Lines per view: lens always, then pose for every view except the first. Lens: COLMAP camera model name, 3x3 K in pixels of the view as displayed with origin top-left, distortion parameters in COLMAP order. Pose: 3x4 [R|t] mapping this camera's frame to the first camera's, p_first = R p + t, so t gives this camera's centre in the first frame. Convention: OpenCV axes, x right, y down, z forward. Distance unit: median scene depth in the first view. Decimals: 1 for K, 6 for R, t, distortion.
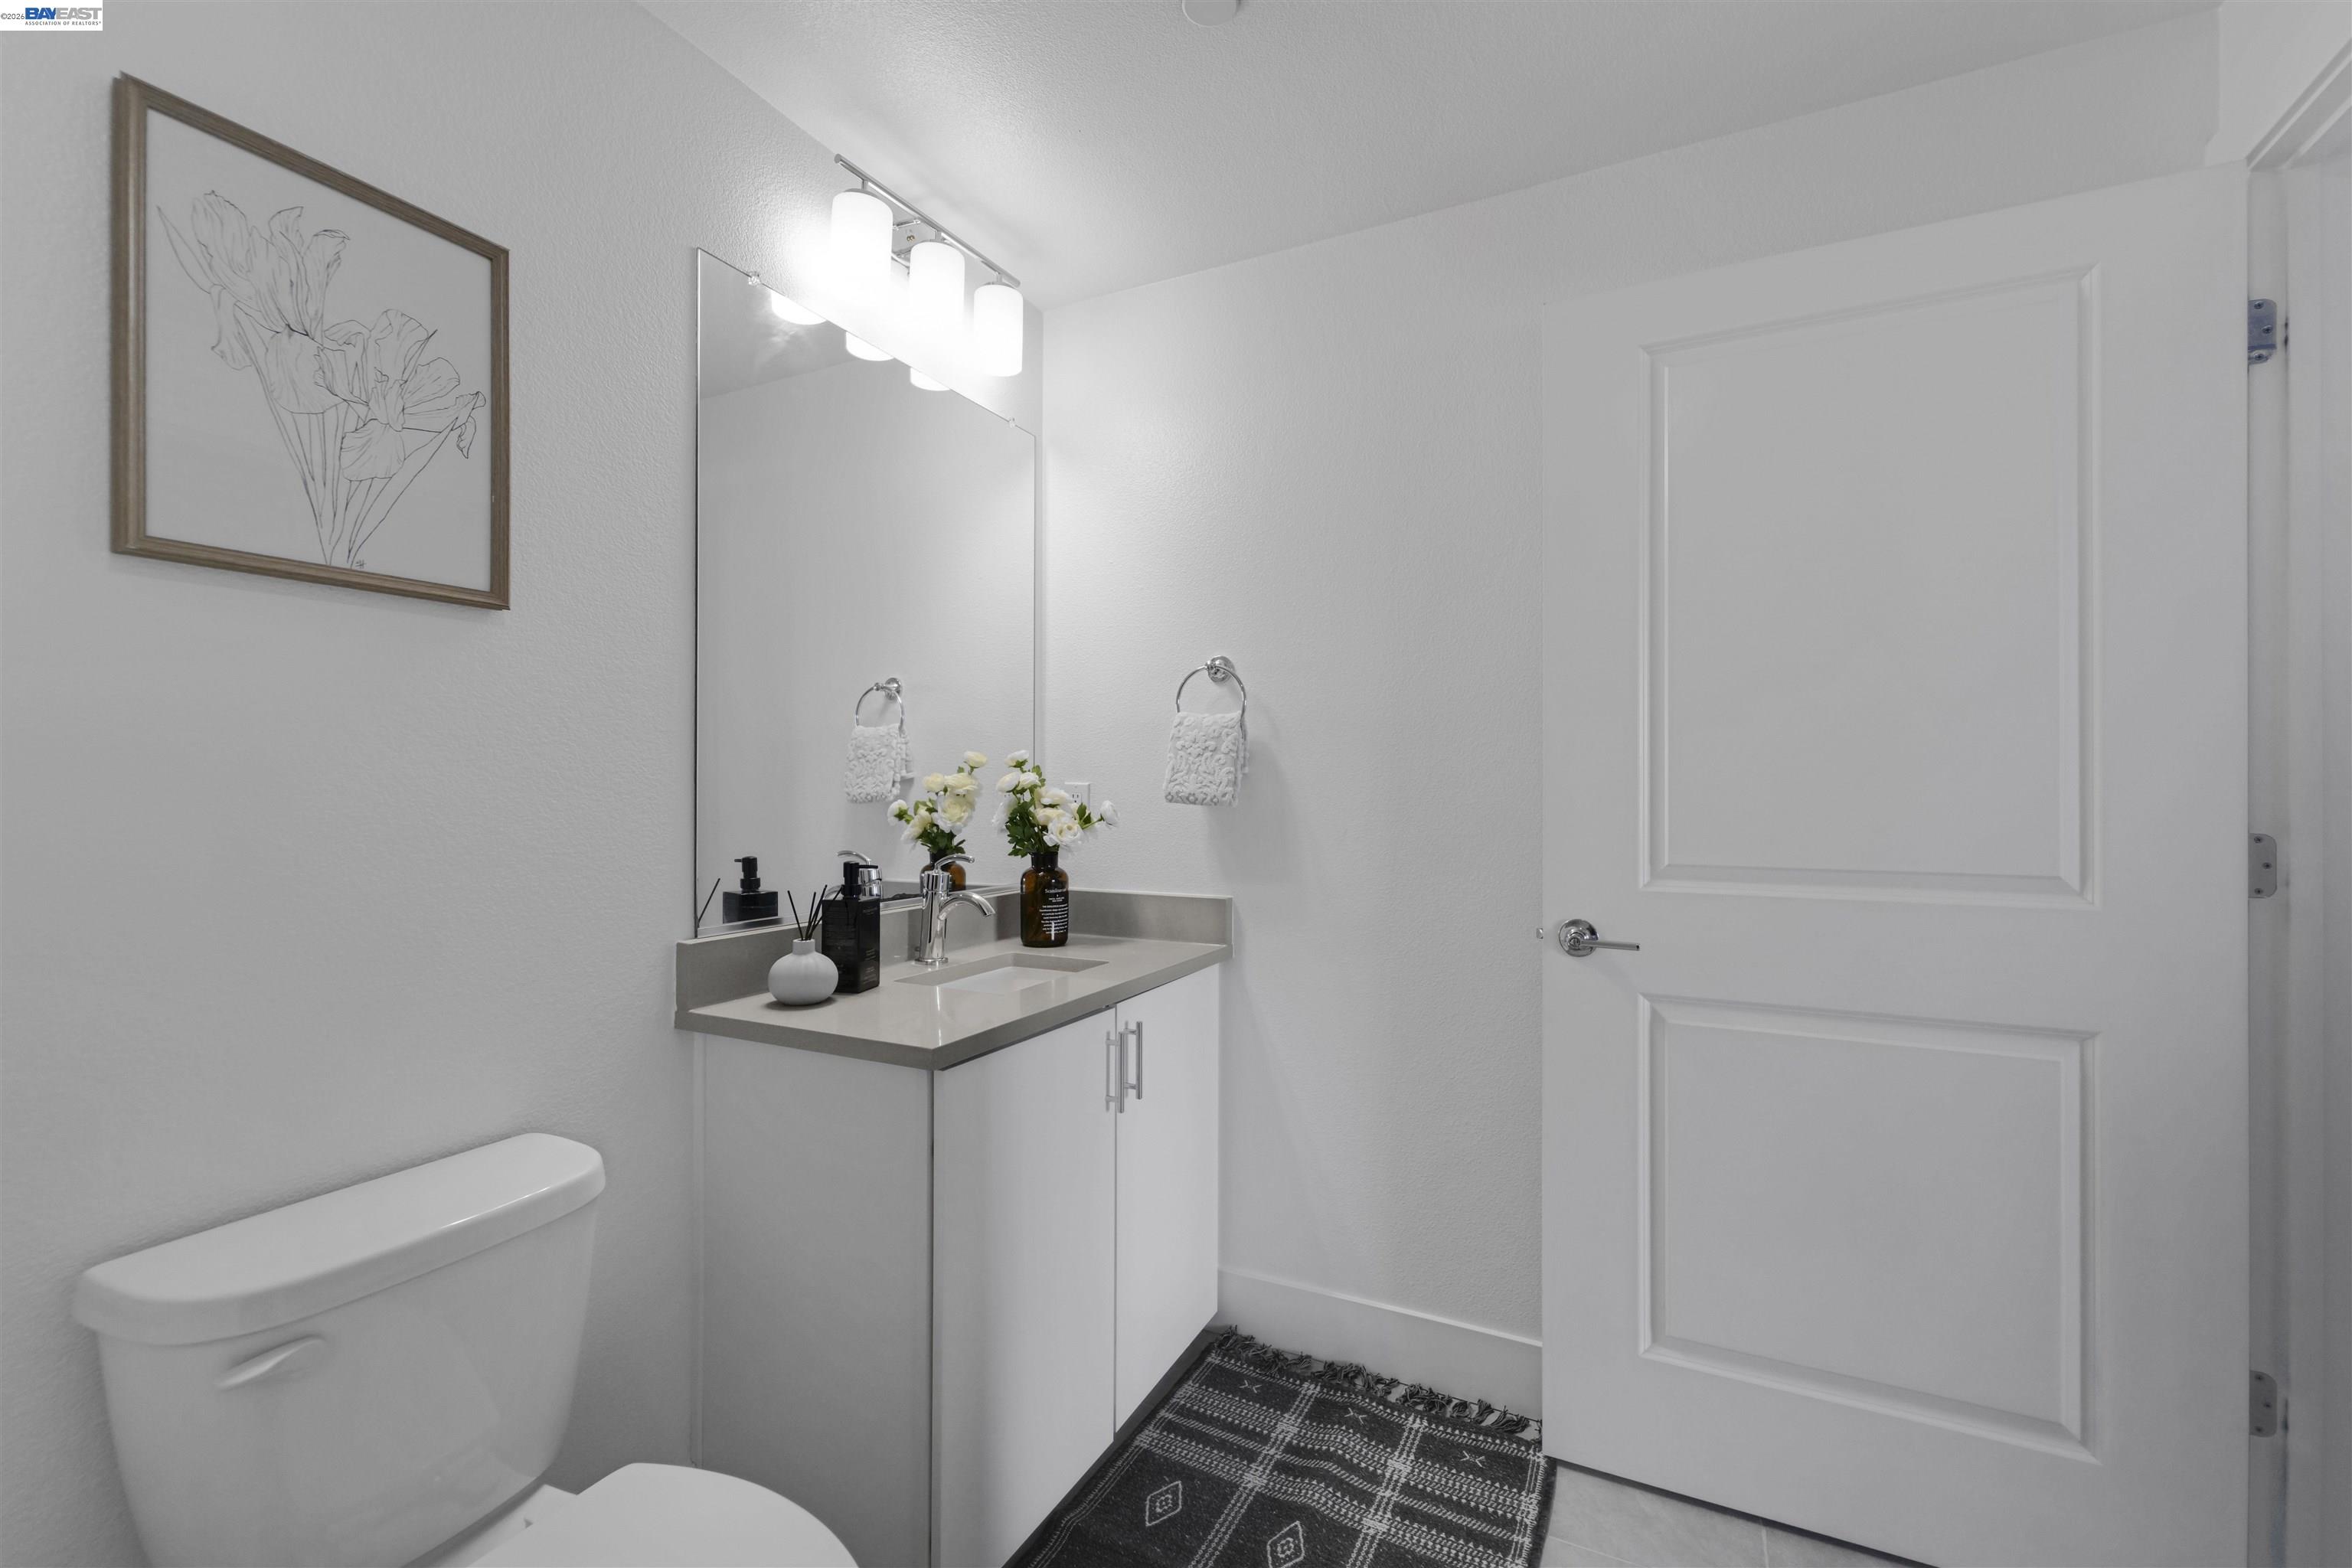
lens RADIAL K [[935.5, 0, 1186.4], [0, 935.5, 783.2], [0, 0, 1]] dist [0.000800, 0.000198]
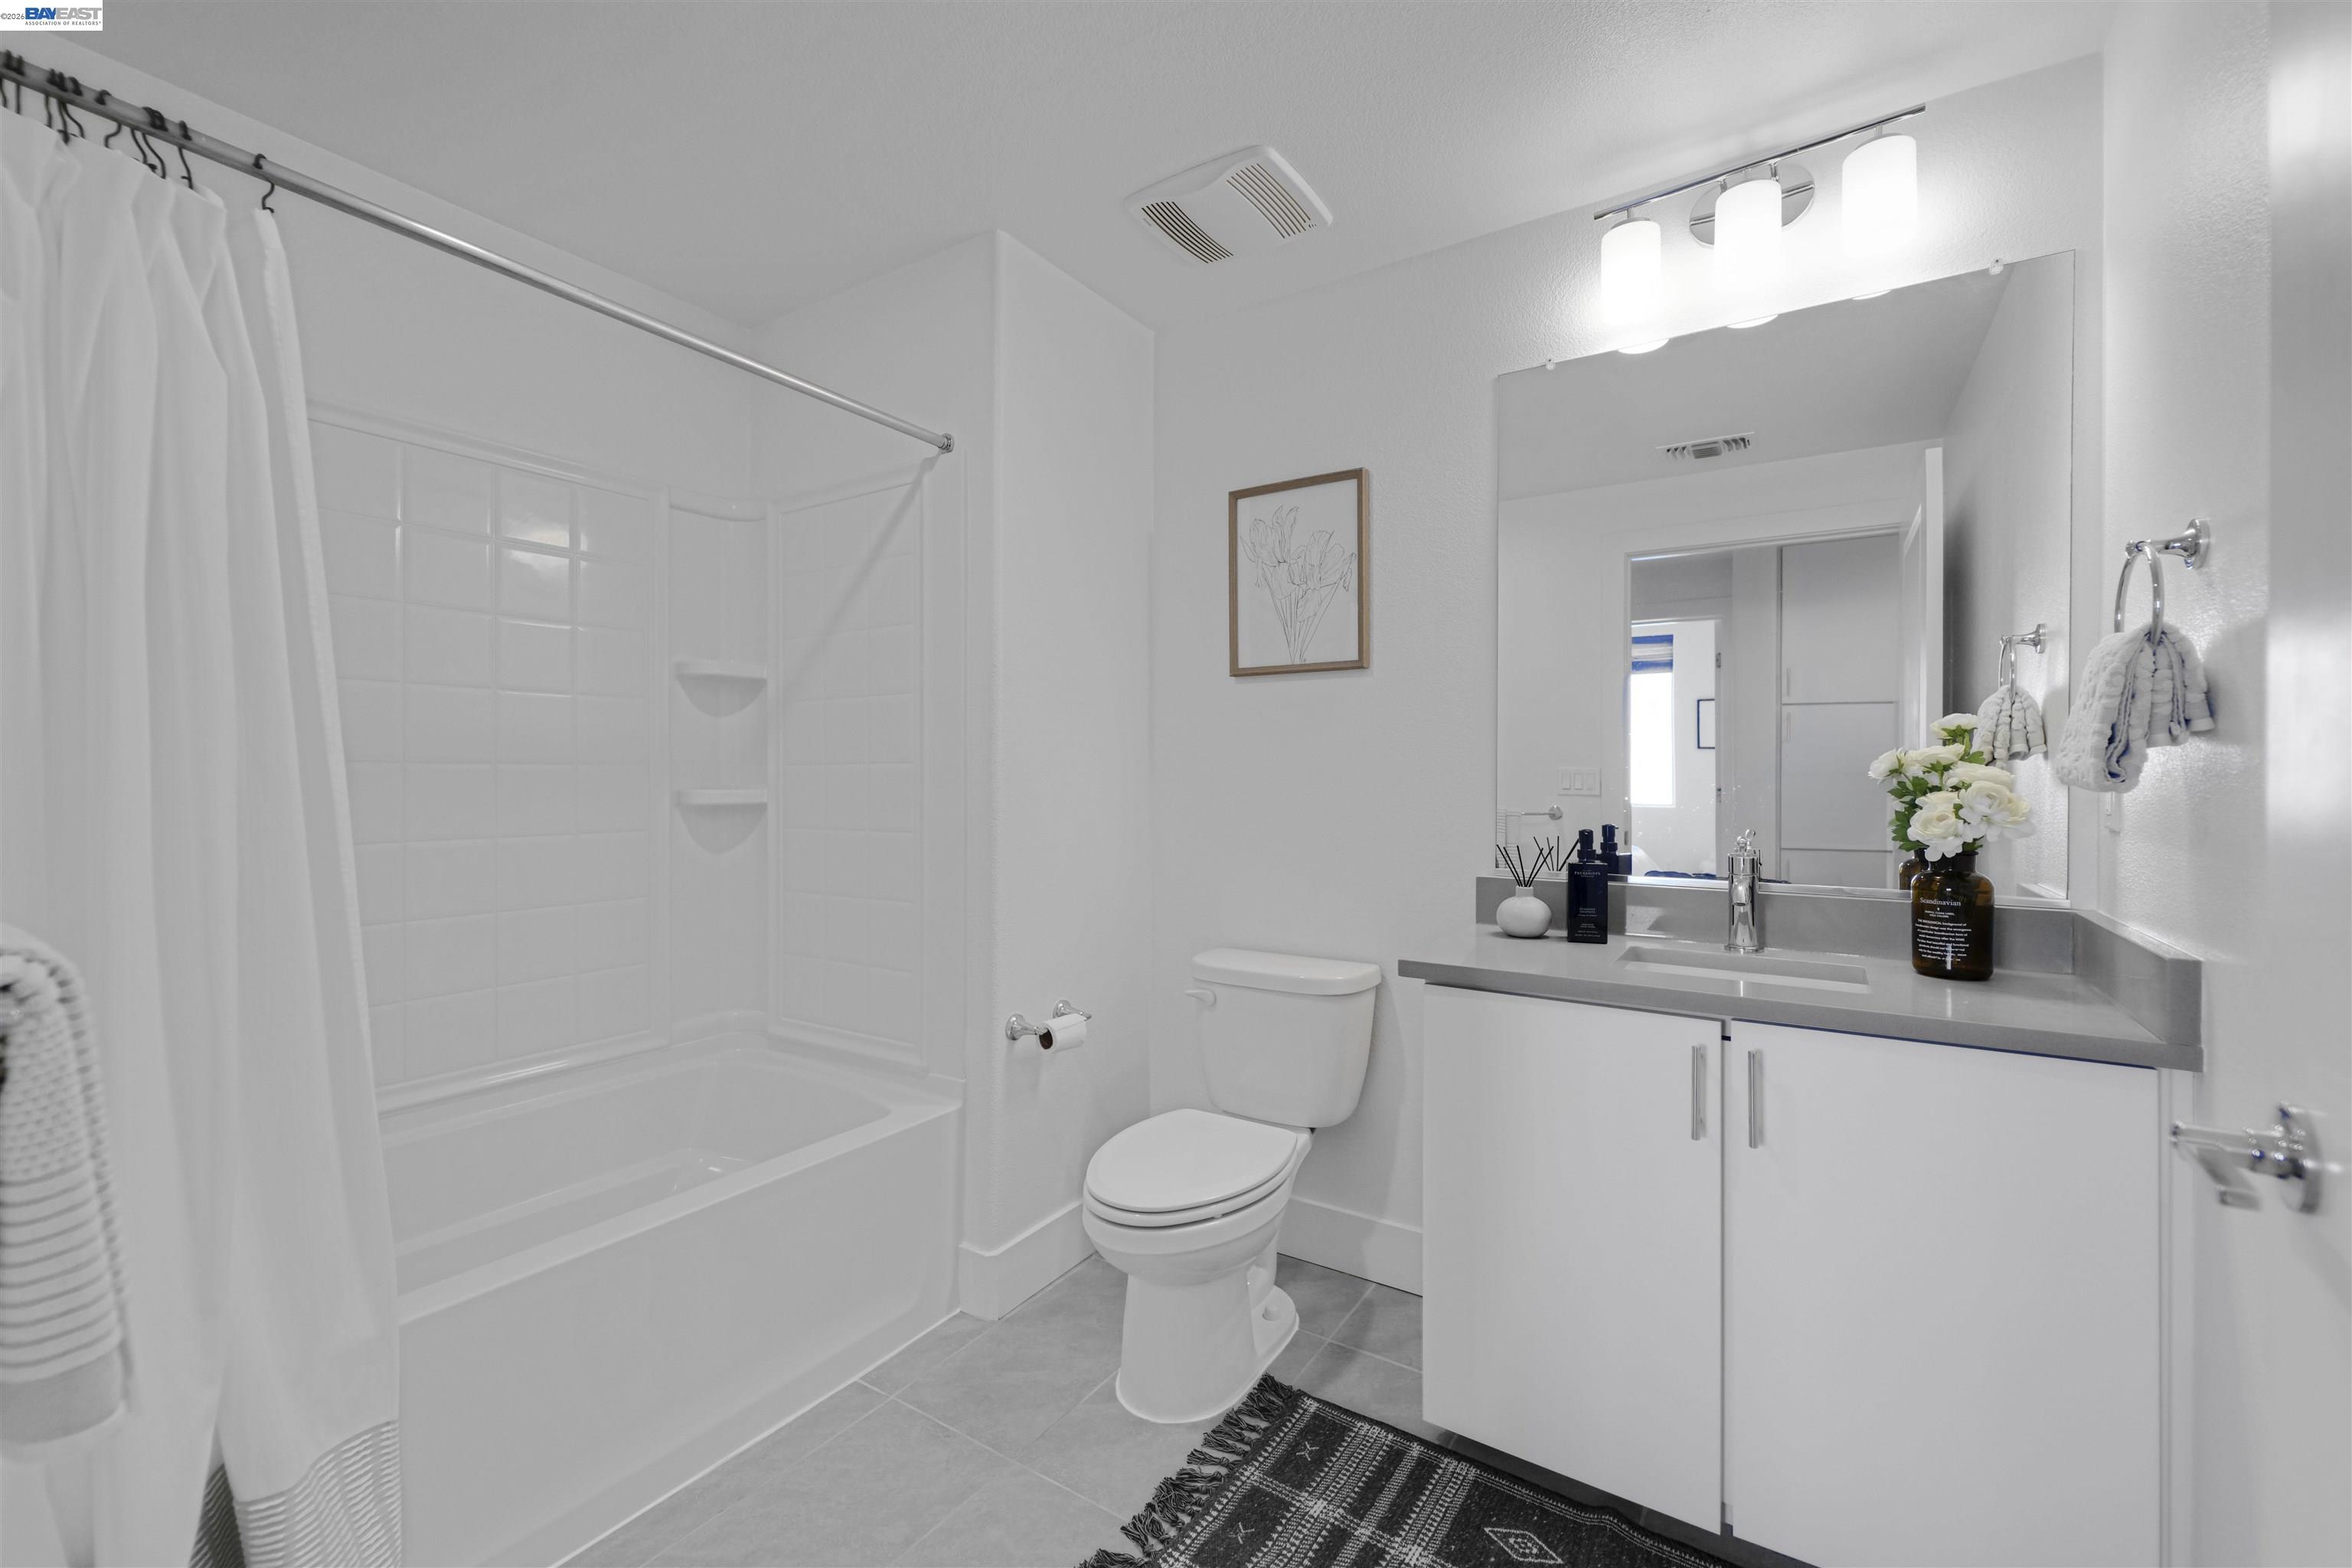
lens RADIAL K [[918.5, 0, 1254.0], [0, 918.5, 781.1], [0, 0, 1]] dist [0.011466, 0.000350]
pose [[-0.012942, 0.002678, -0.999913, 1.045015], [0.001715, 0.999995, 0.002656, 0.027042], [0.999915, -0.001680, -0.012946, 0.811234]]
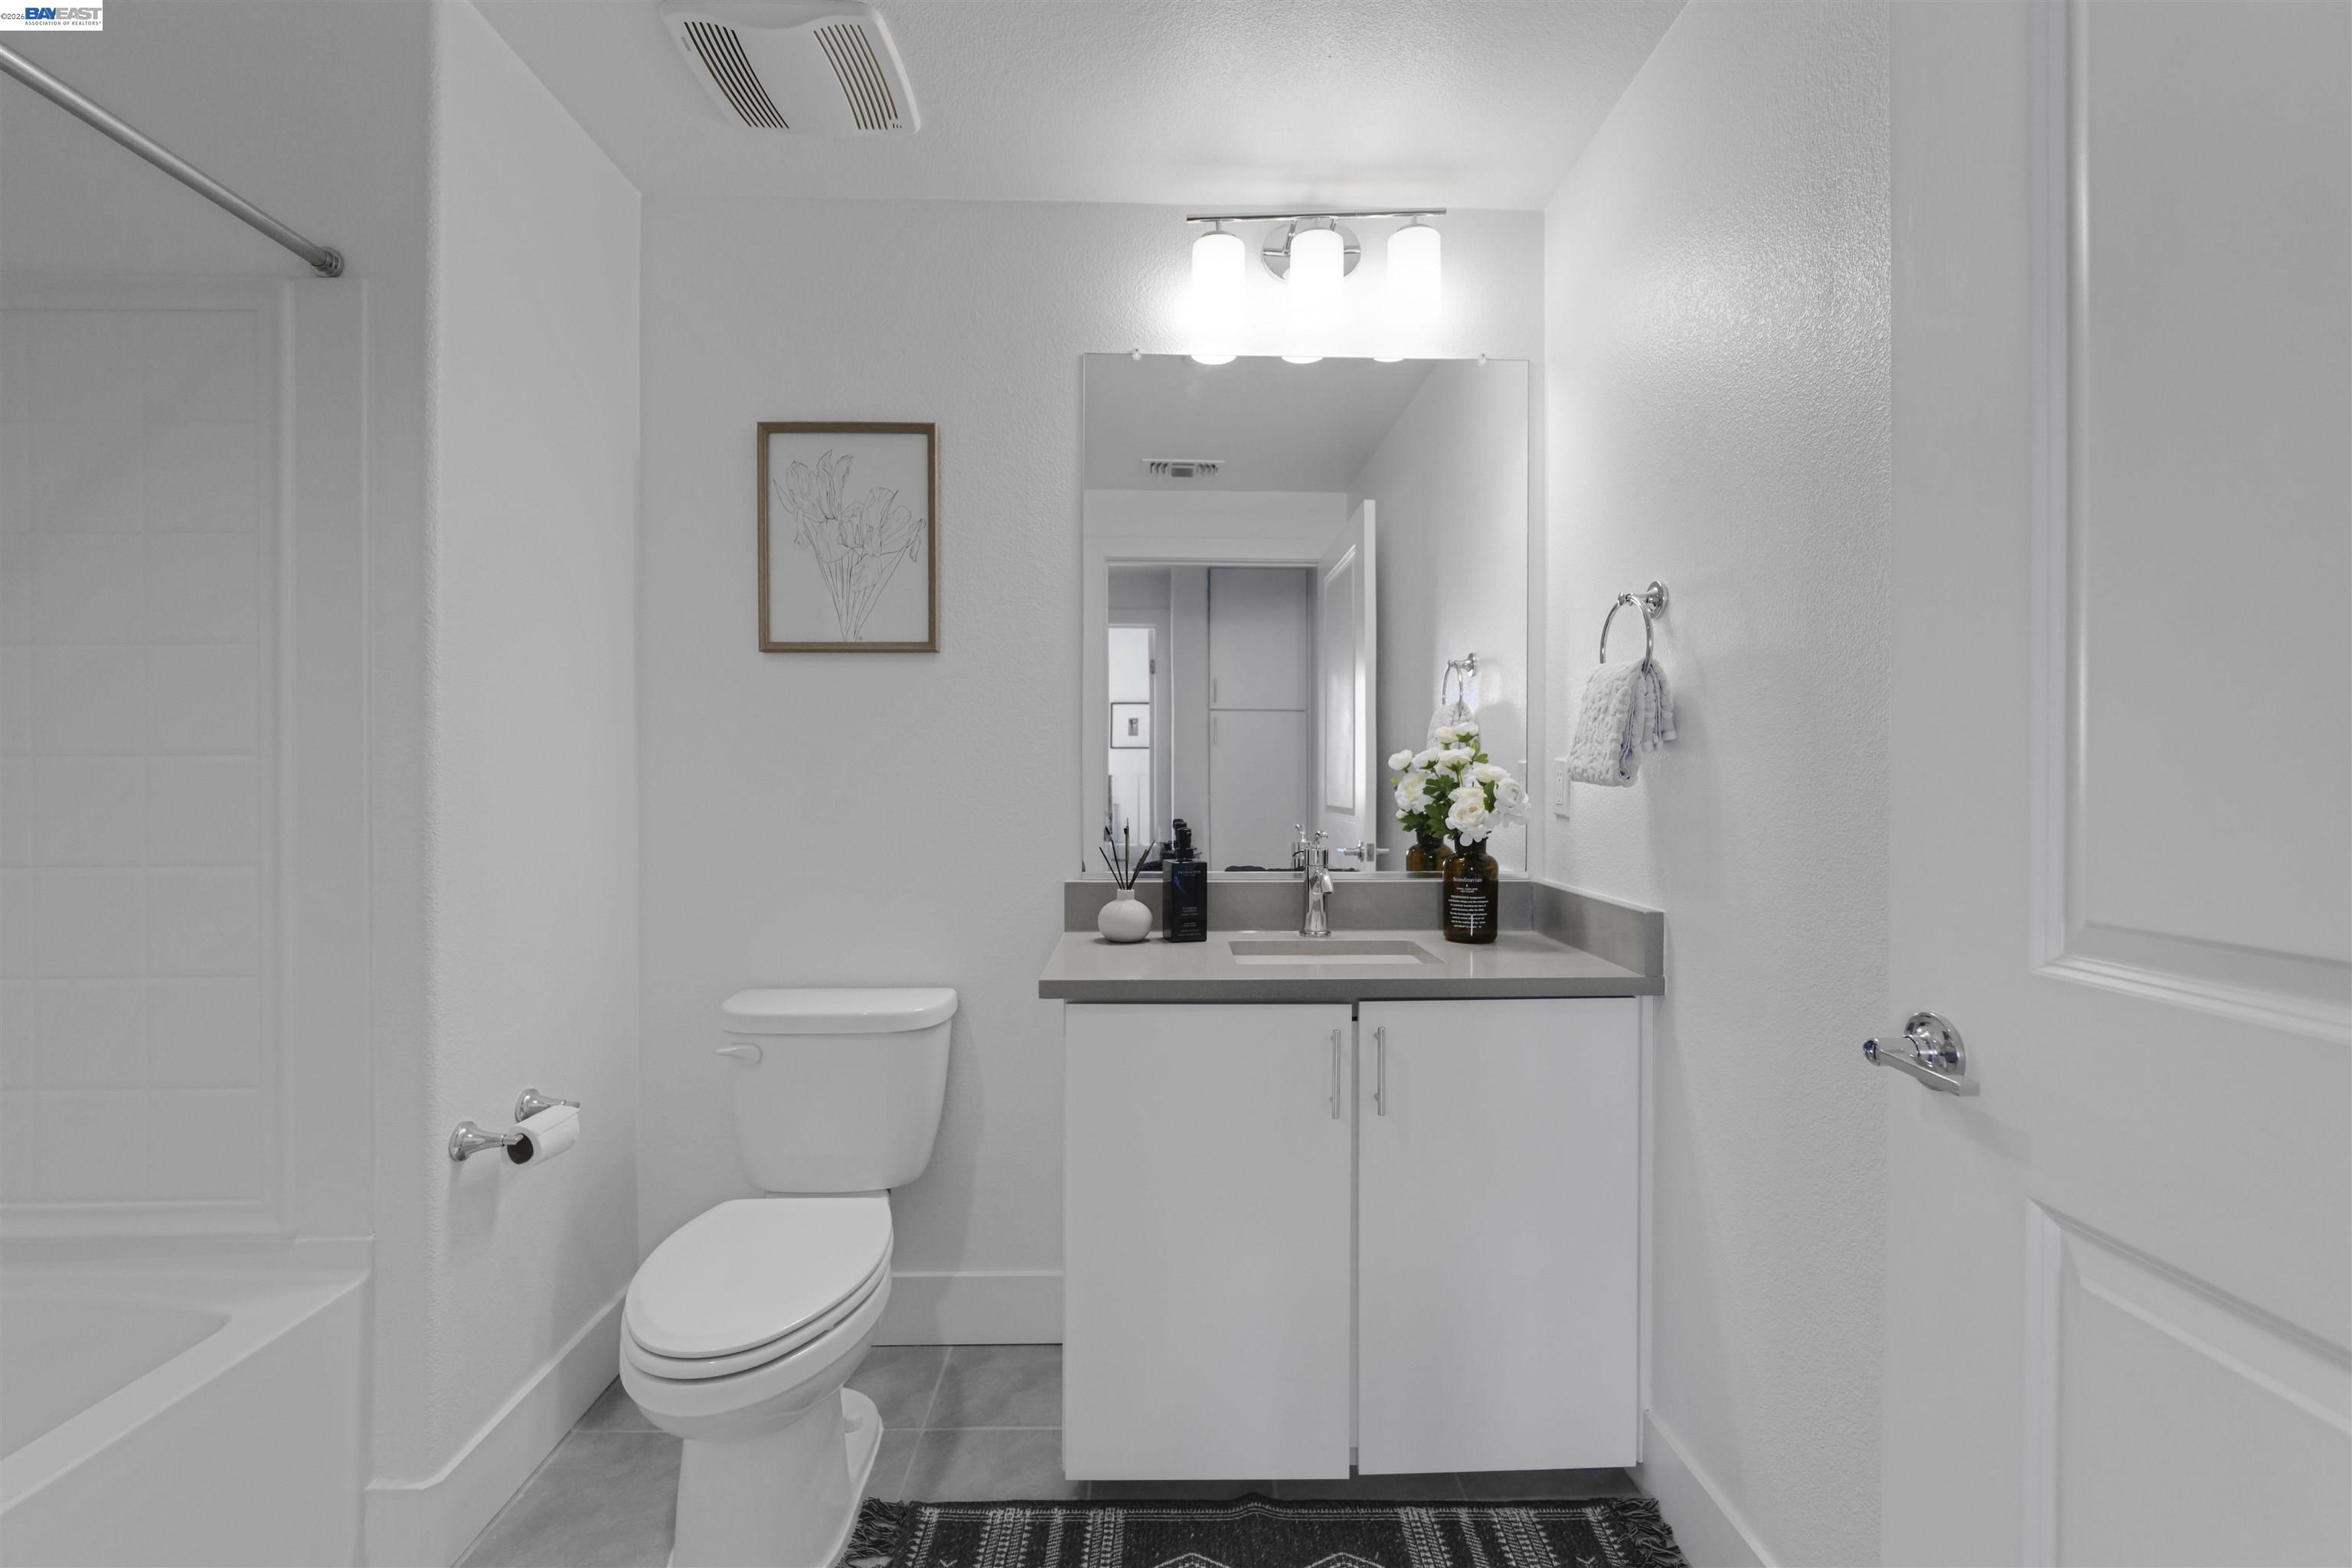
lens RADIAL K [[948.0, 0, 1182.8], [0, 948.0, 781.9], [0, 0, 1]] dist [0.001148, 0.000109]
pose [[0.508661, 0.003721, -0.860959, 0.863622], [0.004212, 0.999968, 0.006811, 0.025007], [0.860957, -0.007090, 0.508629, 0.542225]]
